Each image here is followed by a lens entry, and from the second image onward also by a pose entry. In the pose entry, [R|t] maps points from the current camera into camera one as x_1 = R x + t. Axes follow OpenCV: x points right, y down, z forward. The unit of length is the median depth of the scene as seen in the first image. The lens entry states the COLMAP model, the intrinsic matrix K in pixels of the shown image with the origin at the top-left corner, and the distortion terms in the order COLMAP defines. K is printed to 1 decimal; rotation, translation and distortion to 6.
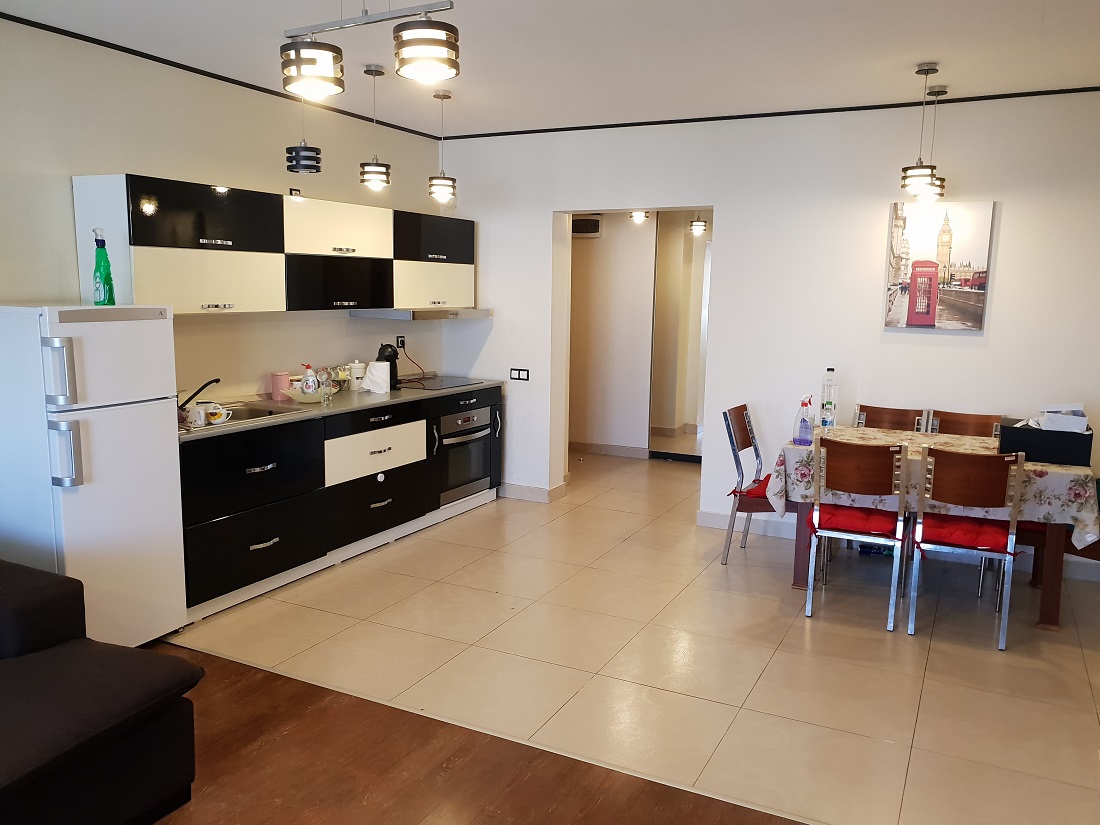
lens RADIAL K [[855.8, 0, 544.4], [0, 855.8, 400.7], [0, 0, 1]] dist [0.012219, -0.021219]
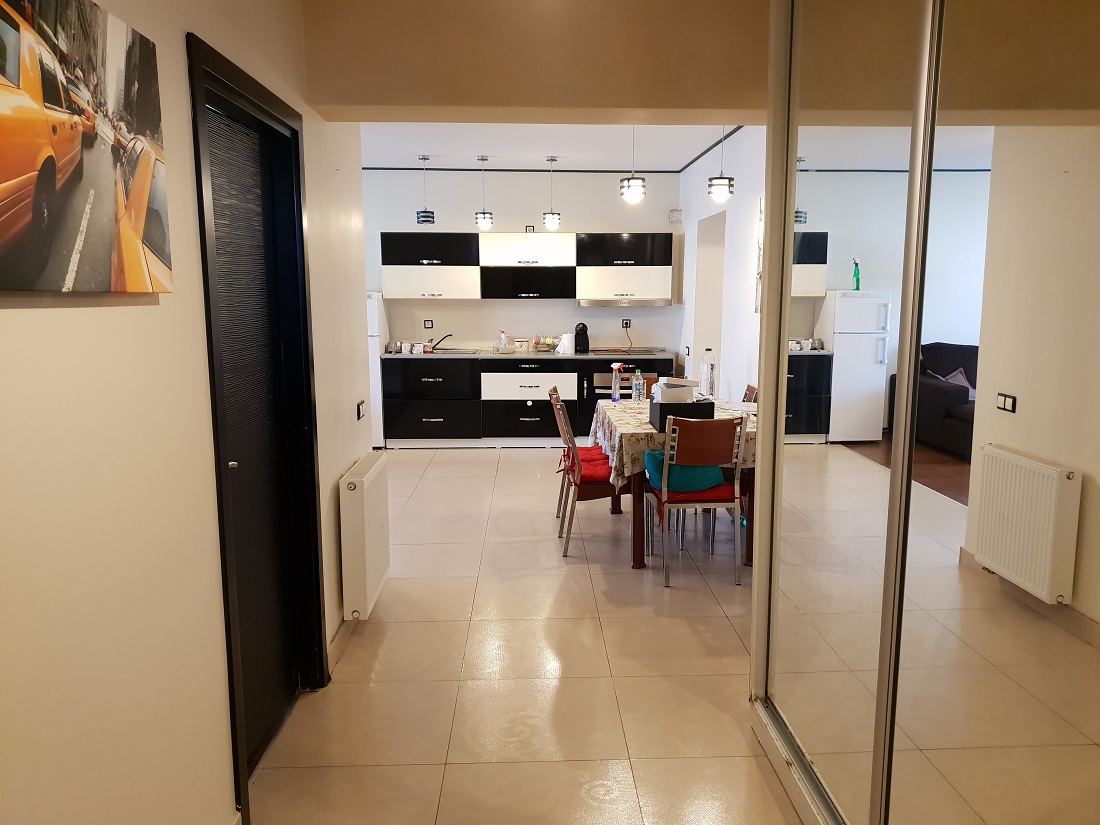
lens RADIAL K [[855.8, 0, 544.9], [0, 855.8, 422.9], [0, 0, 1]] dist [0.012219, -0.021219]
pose [[0.508172, 0.127763, -0.851726, 1.240915], [-0.108145, 0.990574, 0.084067, -0.012491], [0.854439, 0.049389, 0.517199, 0.201021]]
